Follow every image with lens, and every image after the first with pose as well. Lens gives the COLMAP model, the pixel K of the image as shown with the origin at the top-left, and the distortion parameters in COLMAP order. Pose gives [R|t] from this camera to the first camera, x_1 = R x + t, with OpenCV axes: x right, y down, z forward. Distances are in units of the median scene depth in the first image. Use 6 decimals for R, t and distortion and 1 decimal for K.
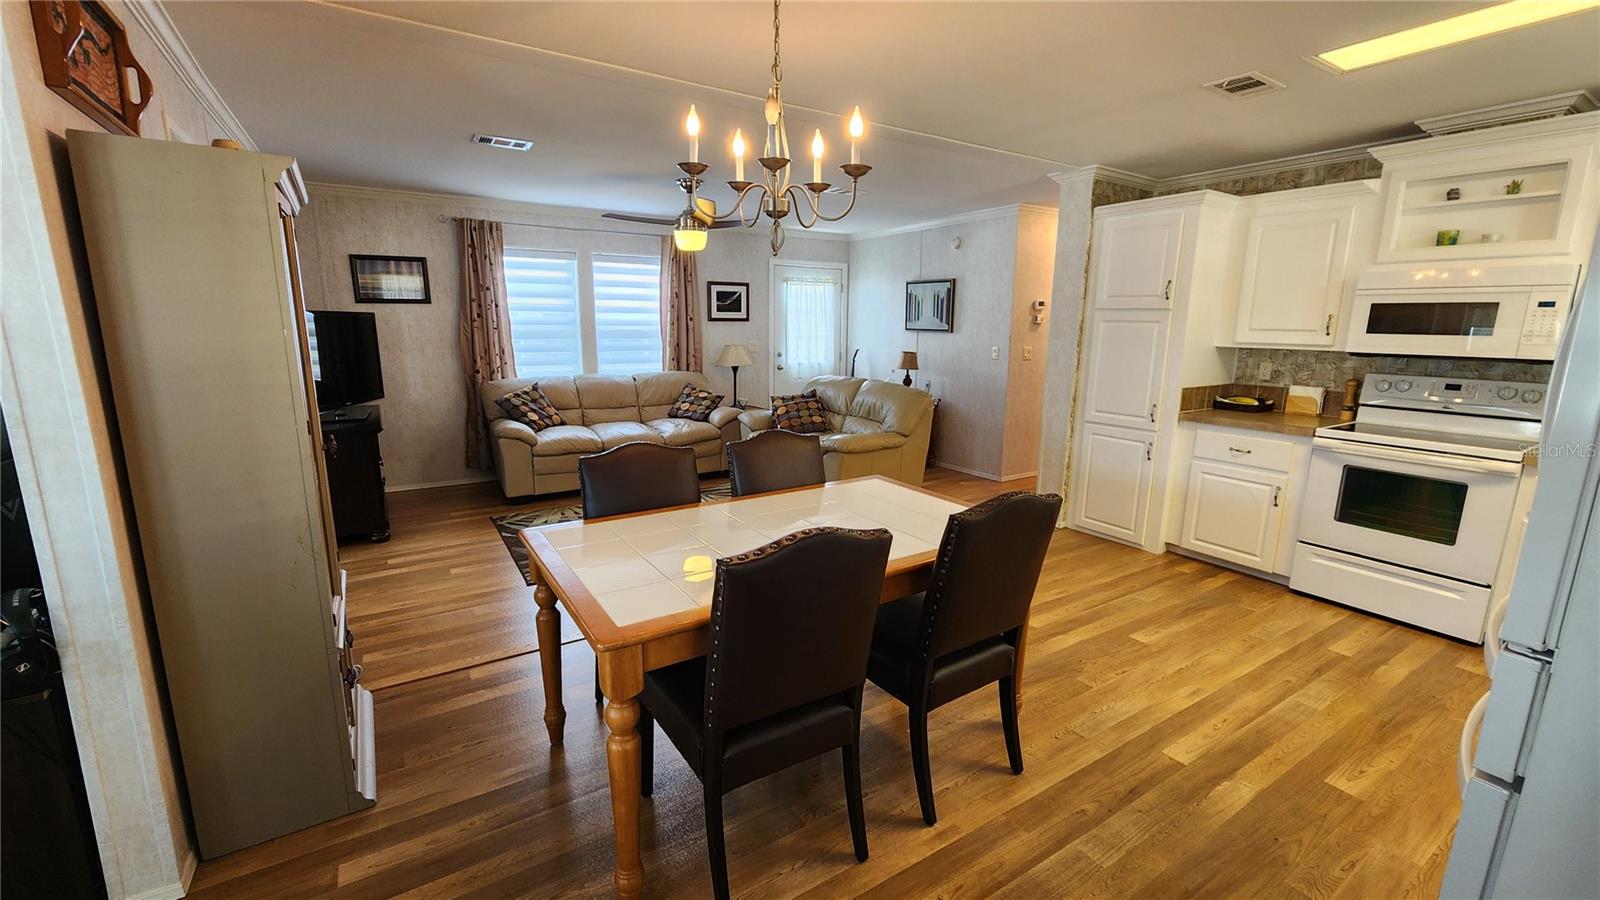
lens RADIAL K [[650.4, 0, 811.3], [0, 650.4, 452.3], [0, 0, 1]] dist [-0.000774, -0.001495]
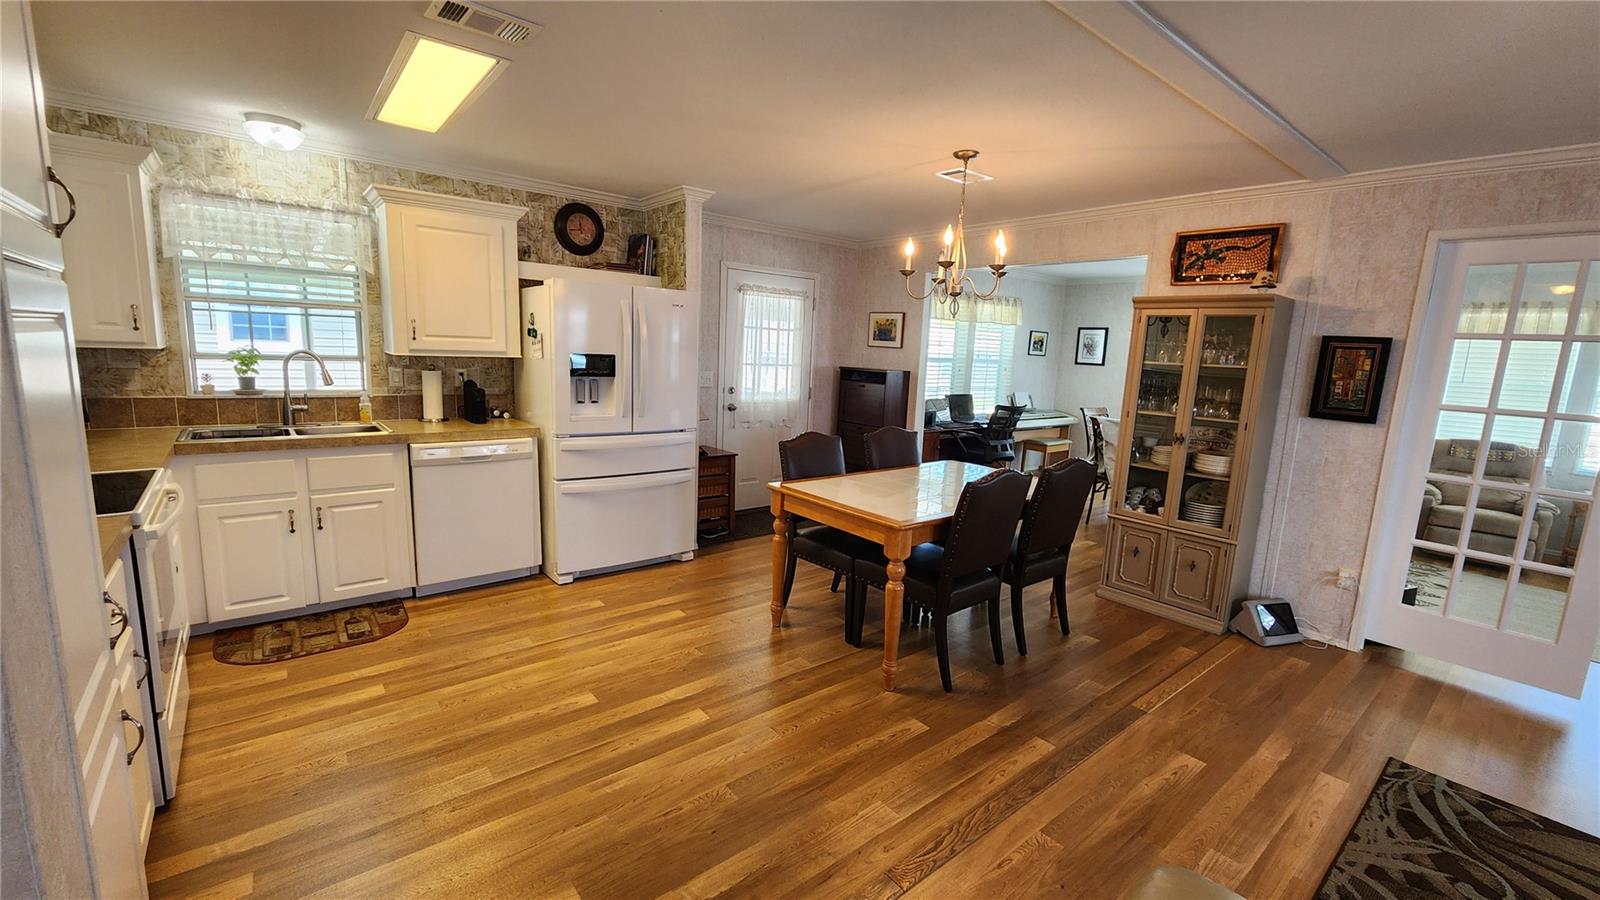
lens RADIAL K [[650.4, 0, 806.4], [0, 650.4, 454.9], [0, 0, 1]] dist [-0.000774, -0.001495]
pose [[-0.992332, -0.035336, -0.118439, 0.256229], [-0.075381, 0.932438, 0.353379, -0.272937], [0.097950, 0.359597, -0.927952, 1.336012]]
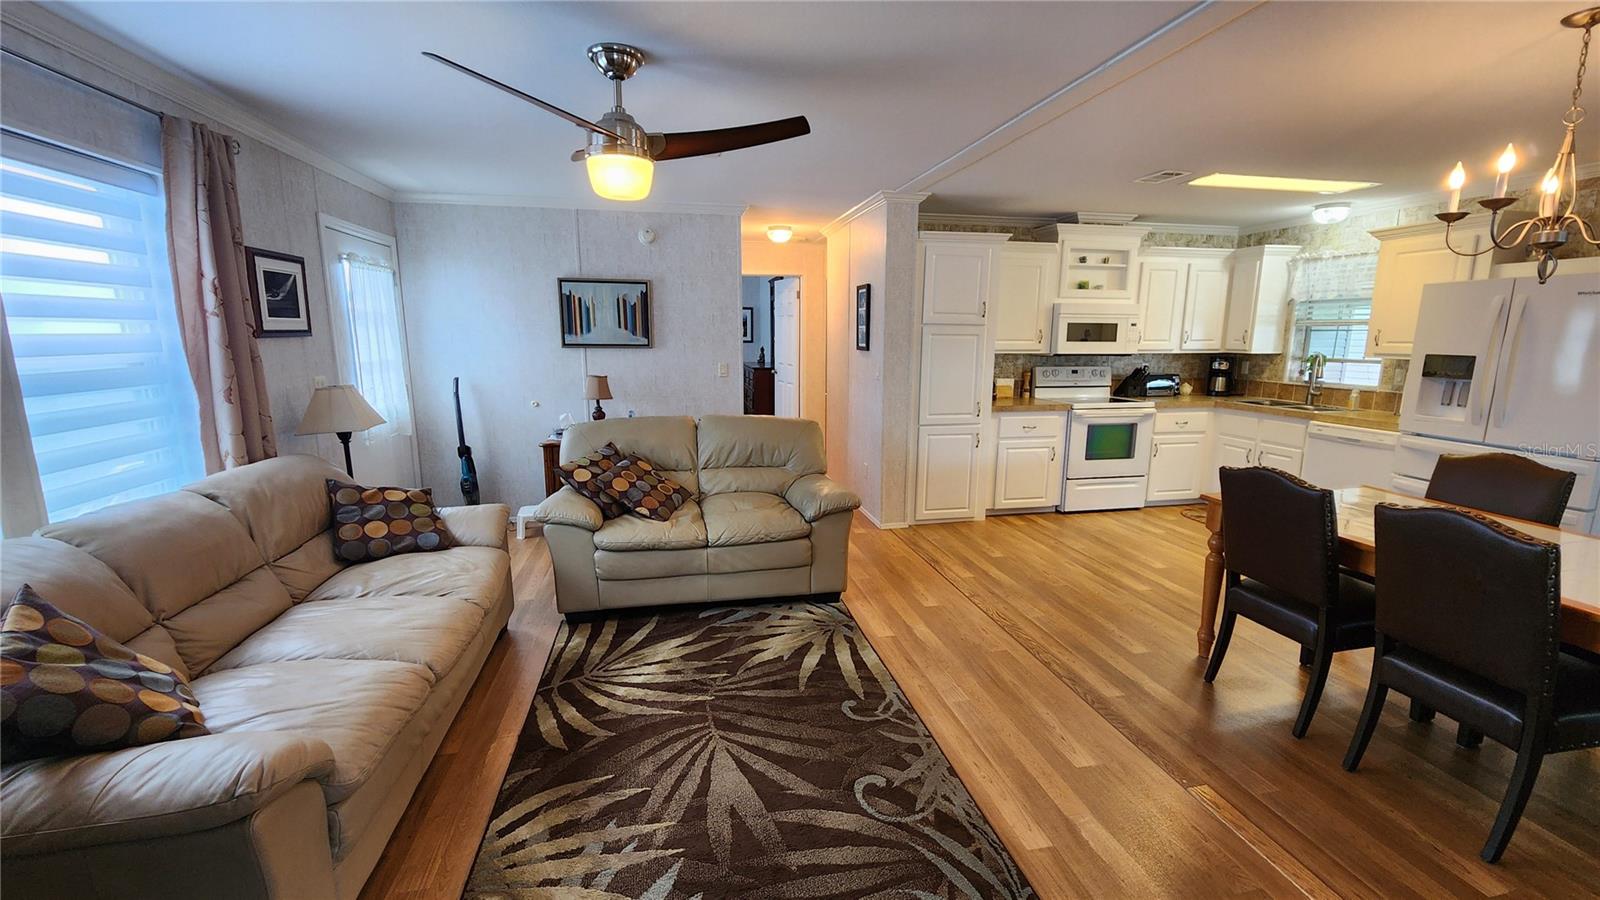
lens RADIAL K [[650.4, 0, 803.5], [0, 650.4, 456.5], [0, 0, 1]] dist [-0.000774, -0.001495]
pose [[0.365040, -0.181494, 0.913130, -0.763375], [0.181845, 0.975822, 0.121259, -0.189708], [-0.913060, 0.121783, 0.389218, 0.870240]]
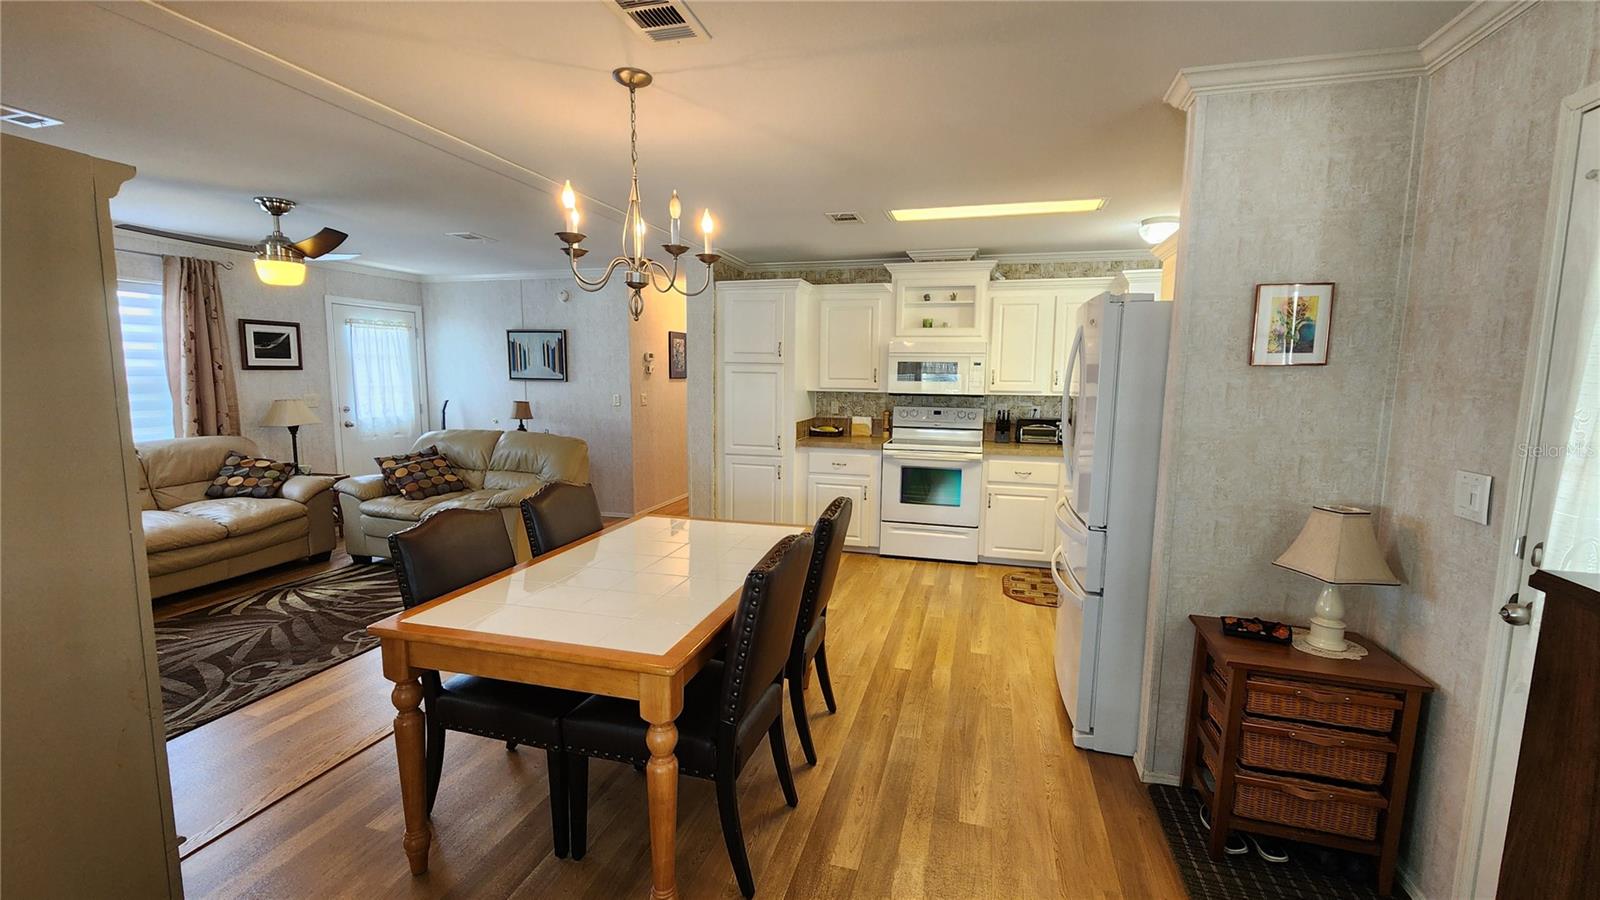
lens RADIAL K [[650.4, 0, 805.1], [0, 650.4, 452.1], [0, 0, 1]] dist [-0.000774, -0.001495]
pose [[0.748688, -0.081273, 0.657921, -0.302761], [0.125759, 0.991847, -0.020587, -0.008394], [-0.650884, 0.098153, 0.752805, -0.009608]]
